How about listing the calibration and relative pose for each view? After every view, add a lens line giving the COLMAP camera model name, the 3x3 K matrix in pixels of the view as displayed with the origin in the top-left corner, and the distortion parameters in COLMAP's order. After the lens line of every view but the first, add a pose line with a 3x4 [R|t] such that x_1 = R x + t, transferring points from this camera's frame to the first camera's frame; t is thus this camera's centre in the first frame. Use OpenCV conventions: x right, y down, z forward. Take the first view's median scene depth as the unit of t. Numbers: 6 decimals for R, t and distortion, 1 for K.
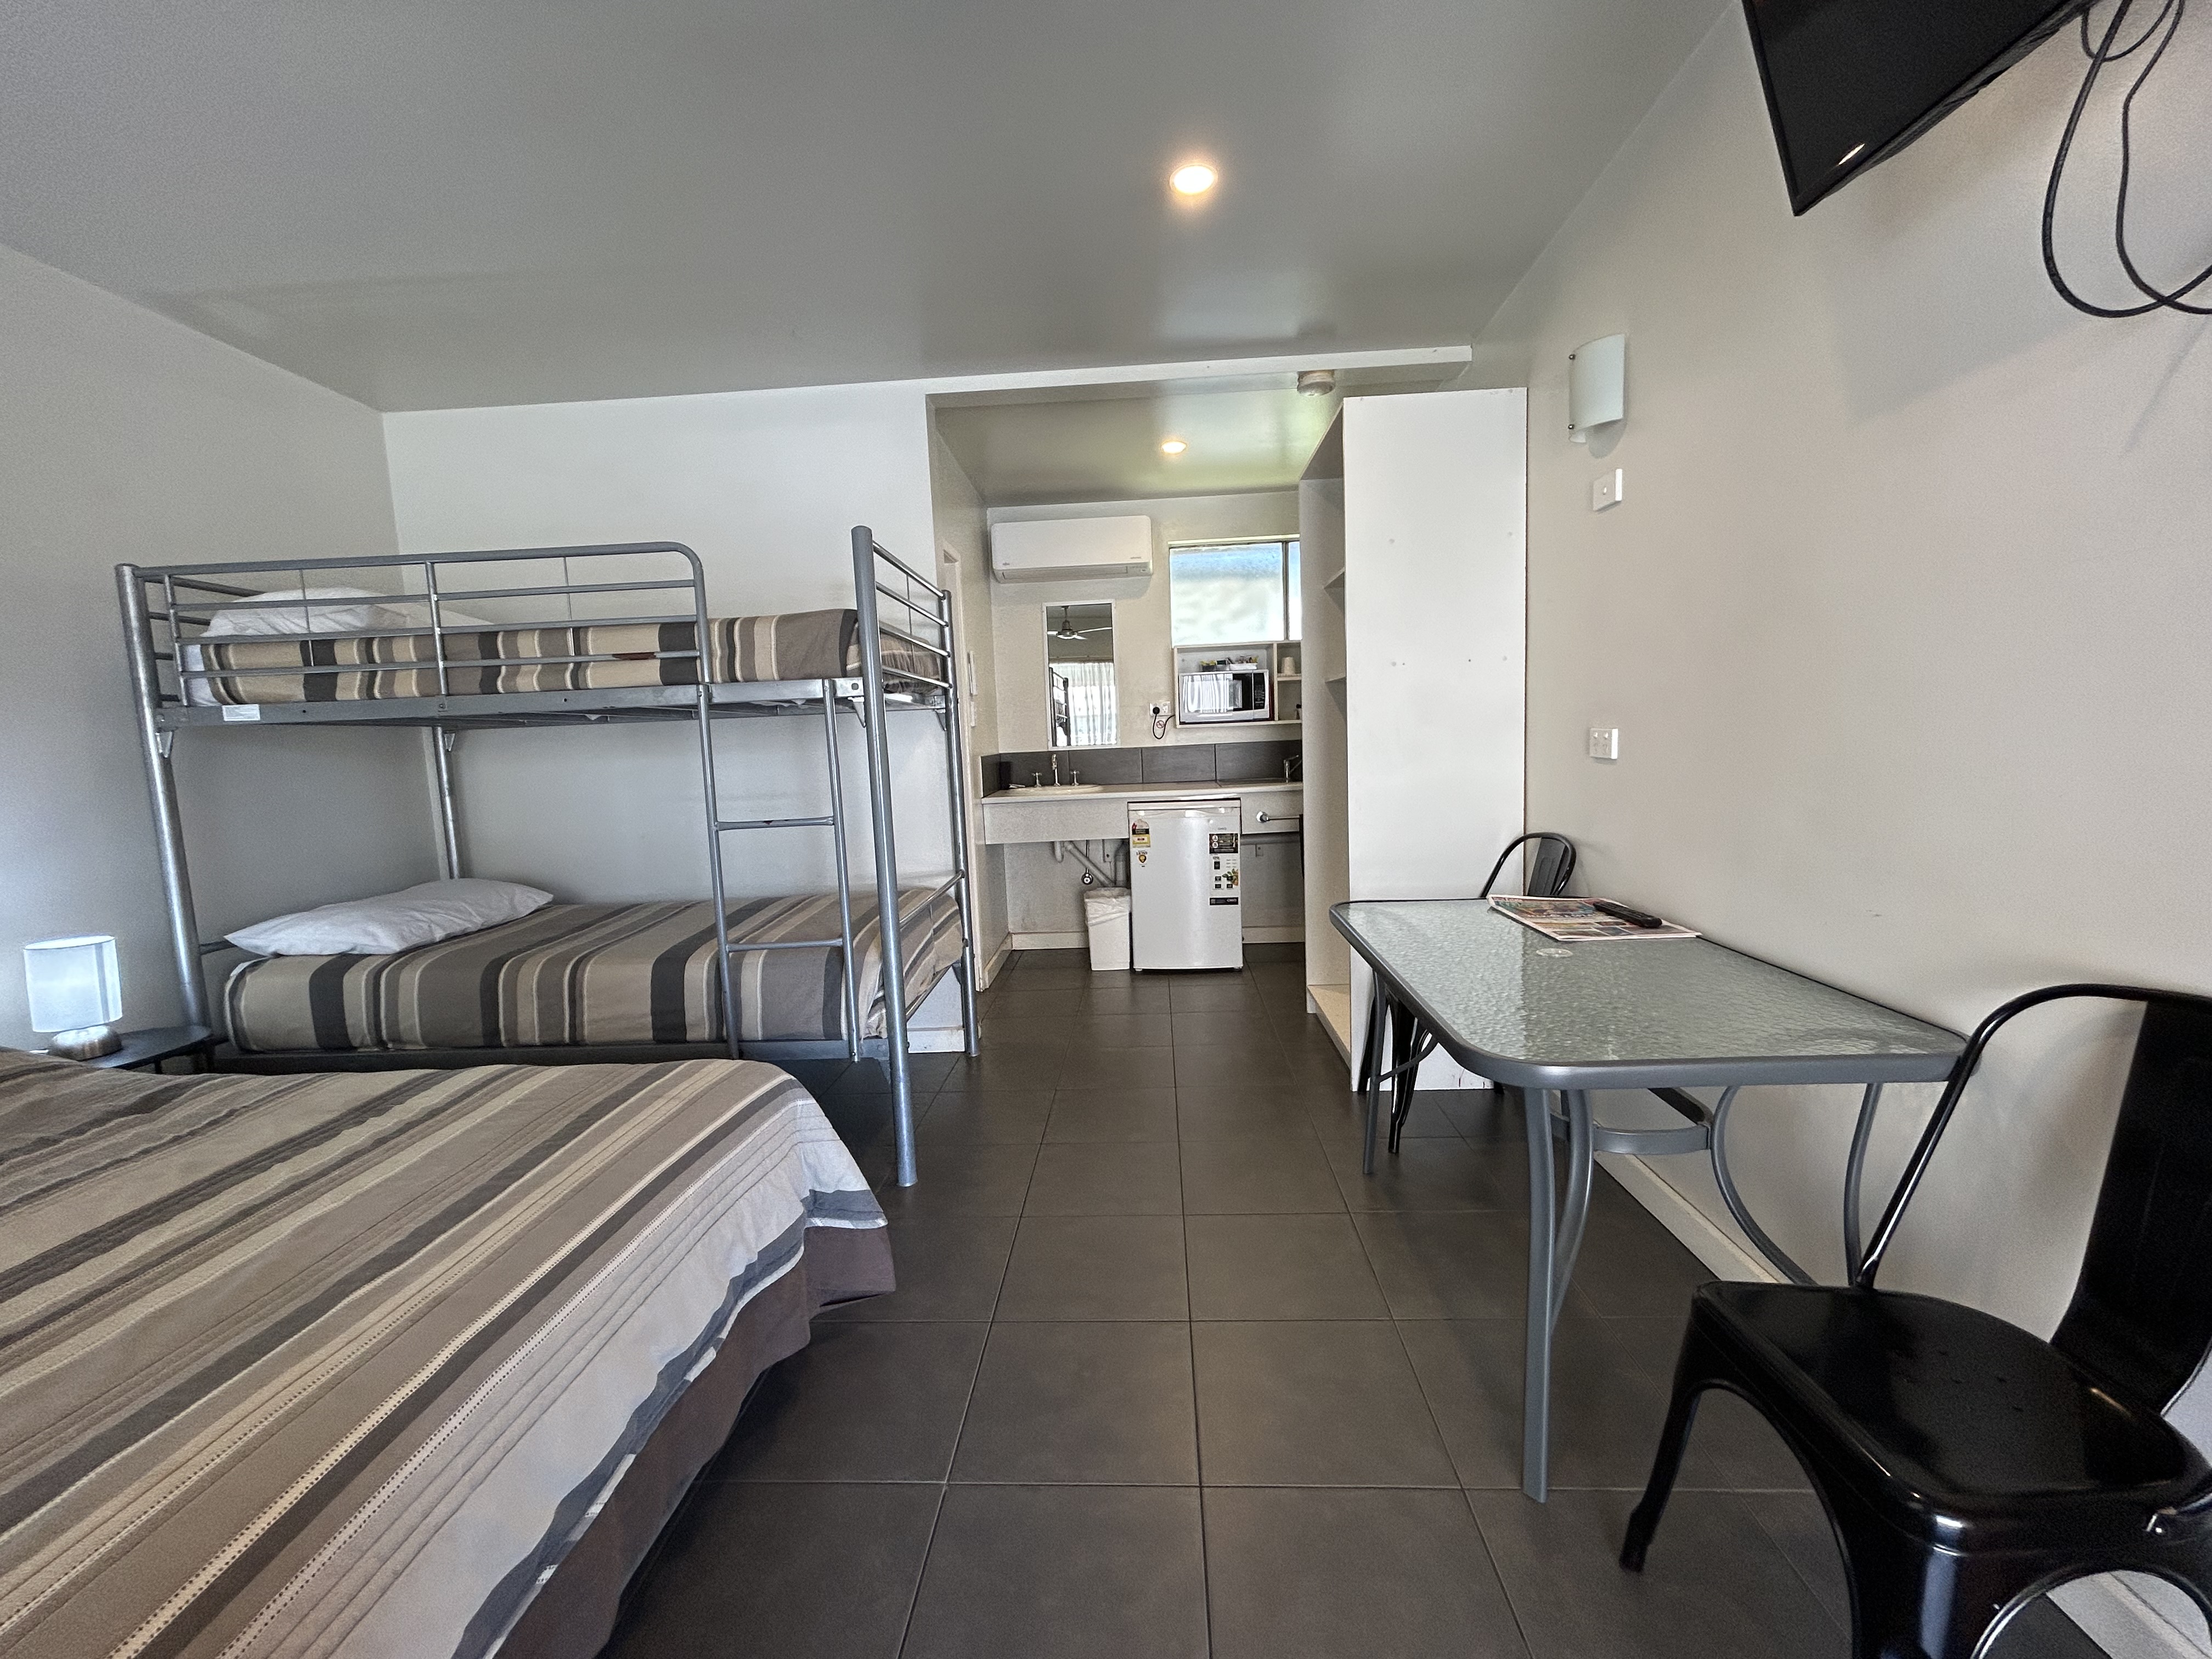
lens RADIAL K [[890.4, 0, 1106.0], [0, 890.4, 829.5], [0, 0, 1]] dist [-0.000733, -0.000004]
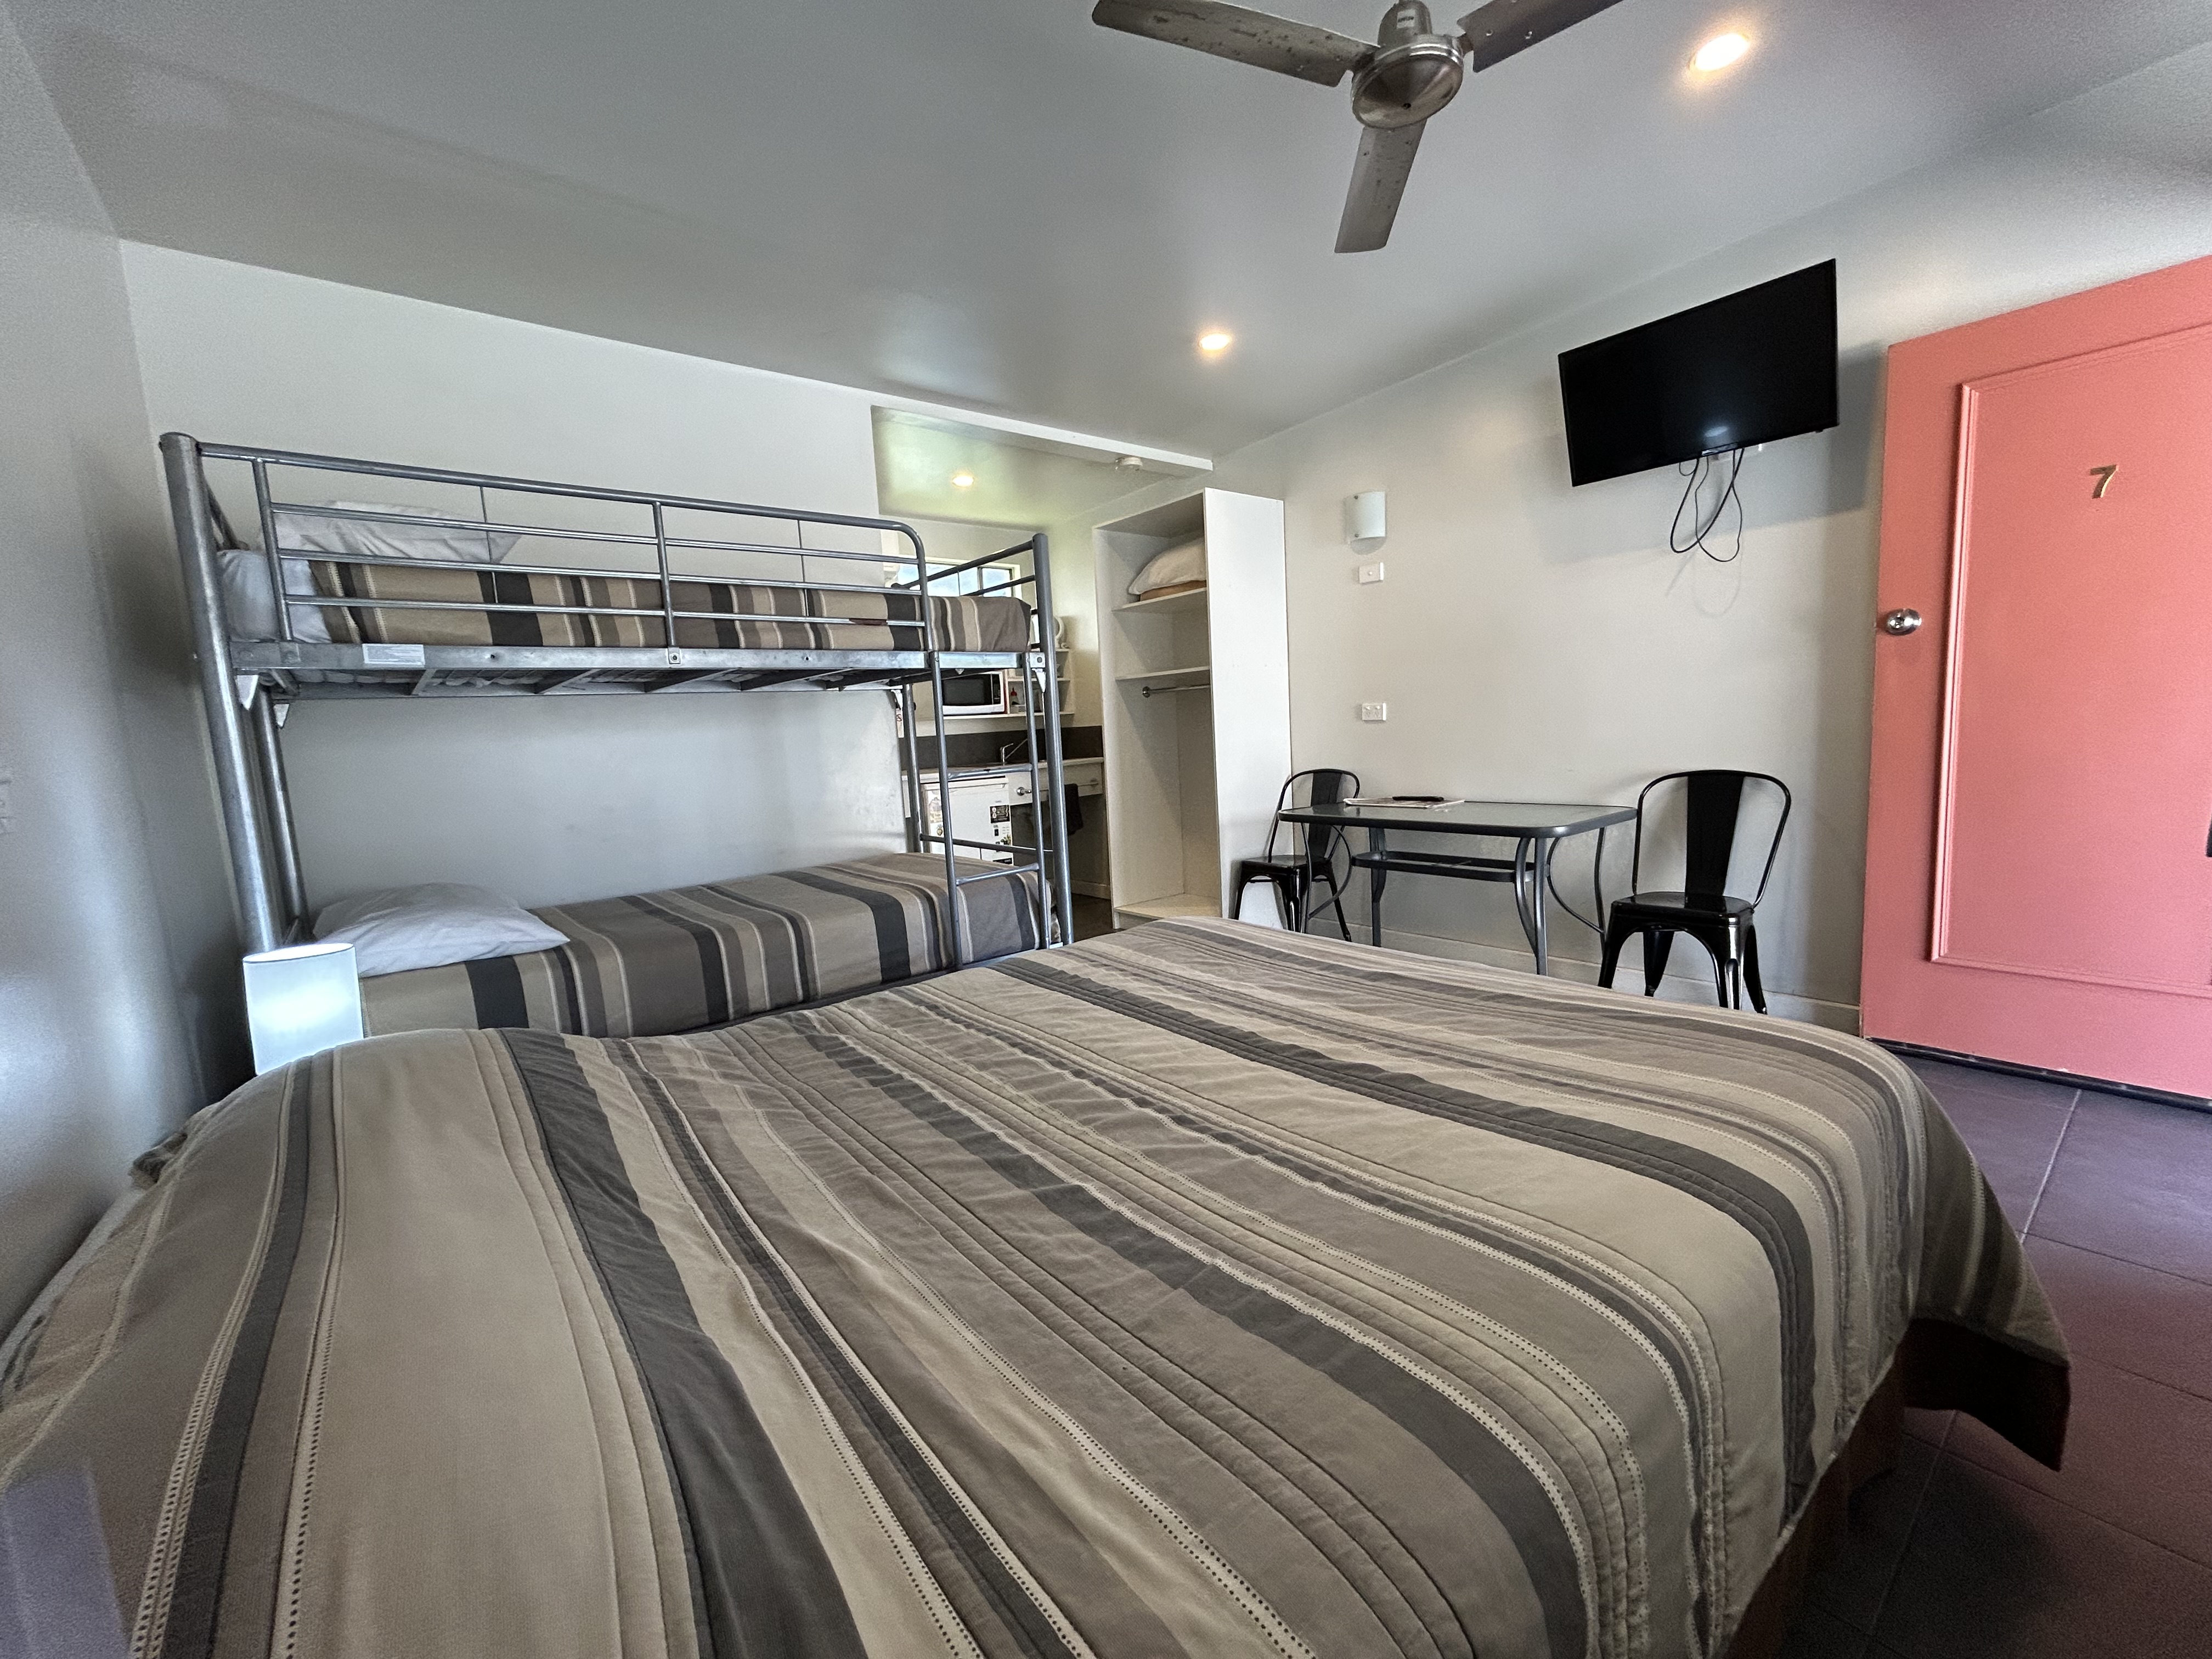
lens RADIAL K [[890.4, 0, 1106.0], [0, 890.4, 829.5], [0, 0, 1]] dist [-0.000733, -0.000004]
pose [[0.749653, -0.074279, 0.657649, -1.036119], [0.091103, 0.995804, 0.008625, 0.073554], [-0.655530, 0.053449, 0.753275, 0.007747]]
